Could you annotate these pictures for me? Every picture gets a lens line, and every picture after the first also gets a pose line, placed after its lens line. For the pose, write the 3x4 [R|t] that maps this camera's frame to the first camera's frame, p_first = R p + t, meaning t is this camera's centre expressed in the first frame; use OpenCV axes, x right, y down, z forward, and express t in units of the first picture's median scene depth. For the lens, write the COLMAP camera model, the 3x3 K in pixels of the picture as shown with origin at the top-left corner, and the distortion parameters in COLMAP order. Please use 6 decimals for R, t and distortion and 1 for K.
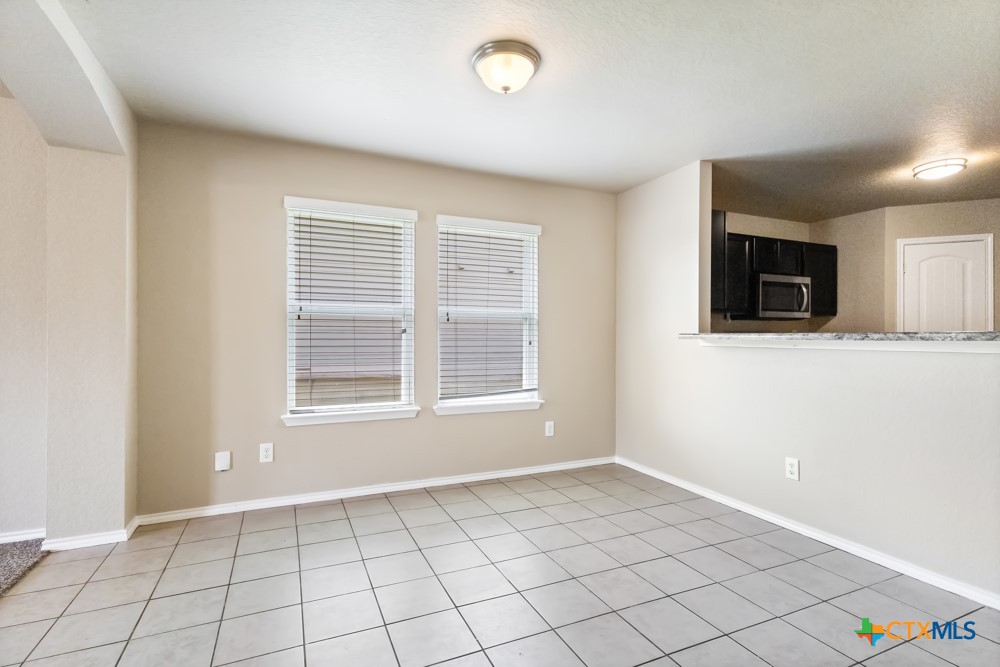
lens RADIAL K [[497.4, 0, 458.6], [0, 497.4, 340.2], [0, 0, 1]] dist [0.000083, 0.001796]
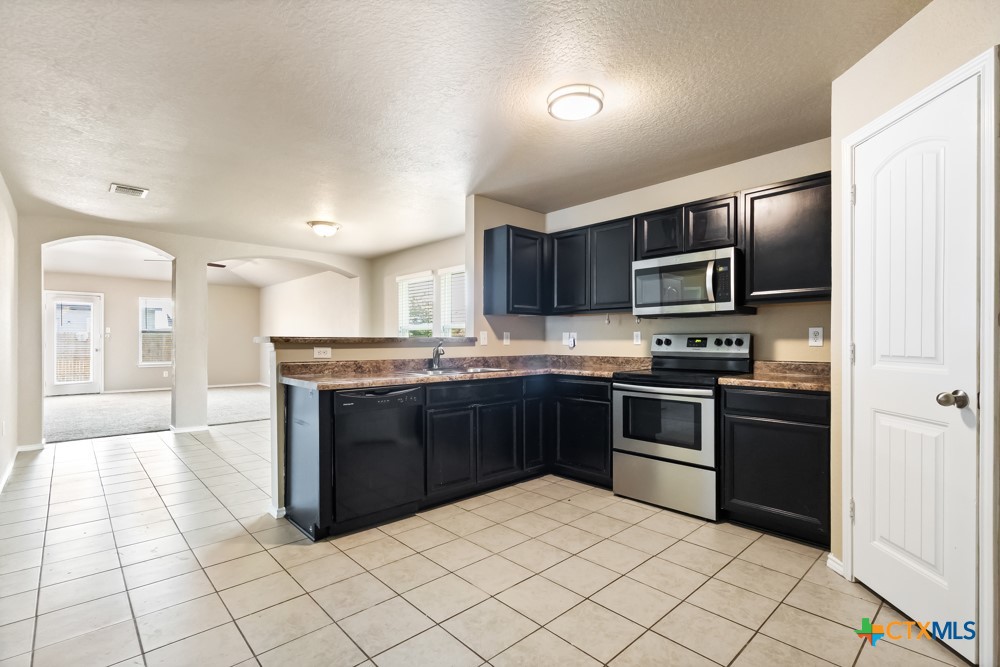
lens RADIAL K [[467.1, 0, 476.8], [0, 467.1, 337.8], [0, 0, 1]] dist [0.001185, 0.000184]
pose [[0.280735, -0.005039, -0.959772, 1.358150], [-0.000923, 0.999984, -0.005520, -0.006393], [0.959785, 0.002435, 0.280726, 0.589054]]
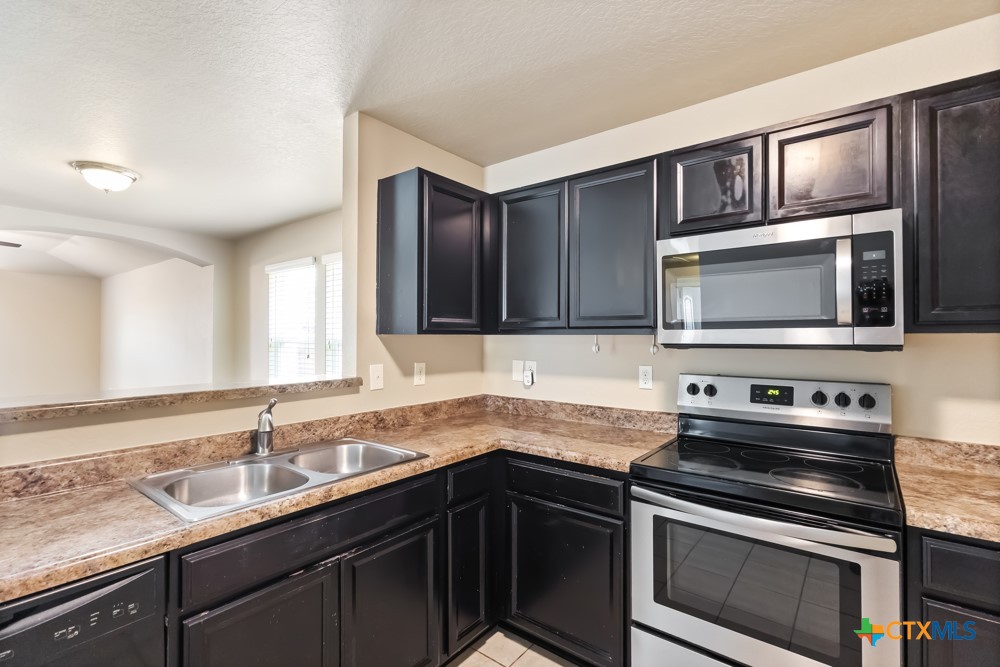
lens RADIAL K [[473.3, 0, 479.5], [0, 473.3, 331.9], [0, 0, 1]] dist [0.000719, 0.000282]
pose [[0.434278, -0.008362, -0.900740, 0.970843], [-0.001369, 0.999950, -0.009943, -0.056554], [0.900778, 0.005551, 0.434245, 0.745432]]
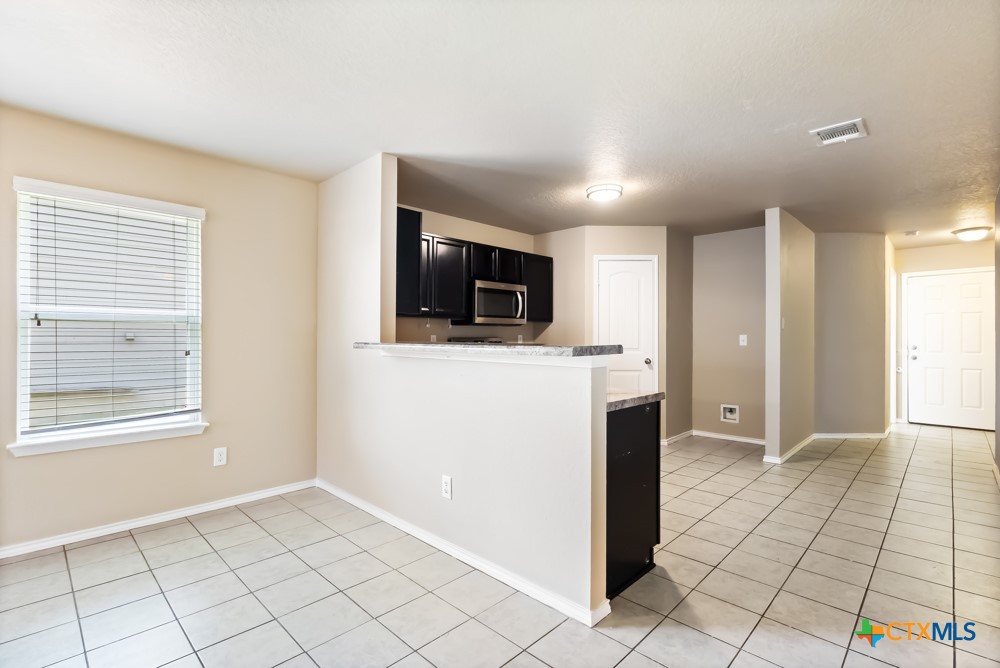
lens RADIAL K [[486.1, 0, 498.9], [0, 486.1, 337.2], [0, 0, 1]] dist [-0.003011, 0.000624]
pose [[0.923908, 0.000408, 0.382615, 0.295495], [0.001001, 0.999993, -0.003483, -0.016050], [-0.382614, 0.003601, 0.923901, 0.079923]]
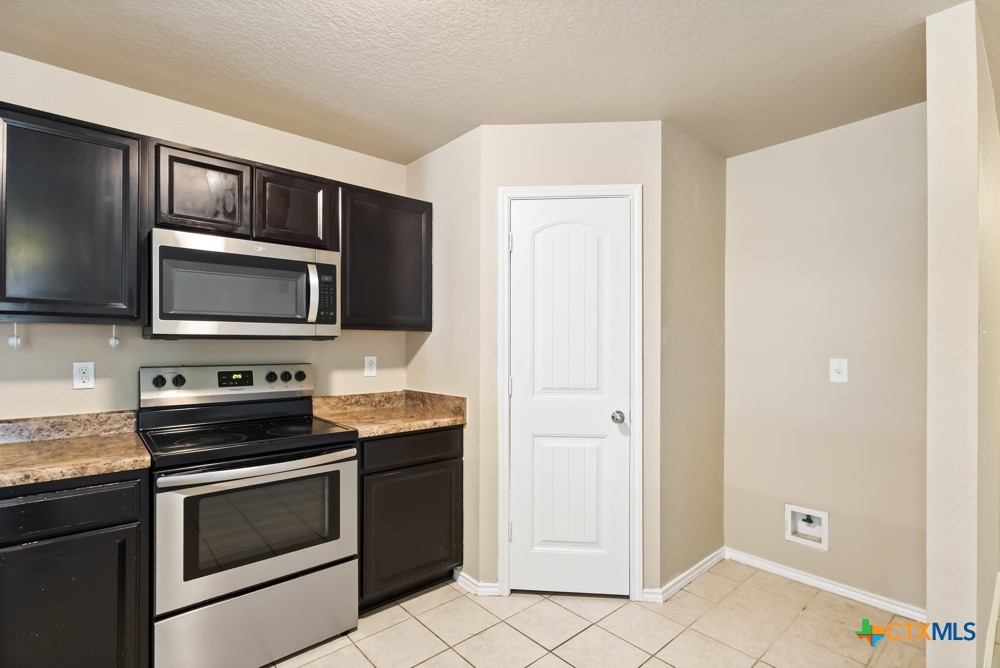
lens RADIAL K [[462.7, 0, 505.6], [0, 462.7, 345.8], [0, 0, 1]] dist [0.002739, 0.000424]
pose [[0.957818, 0.002315, 0.287365, 0.834715], [-0.001917, 0.999997, -0.001665, -0.039850], [-0.287368, 0.001044, 0.957820, 0.596283]]
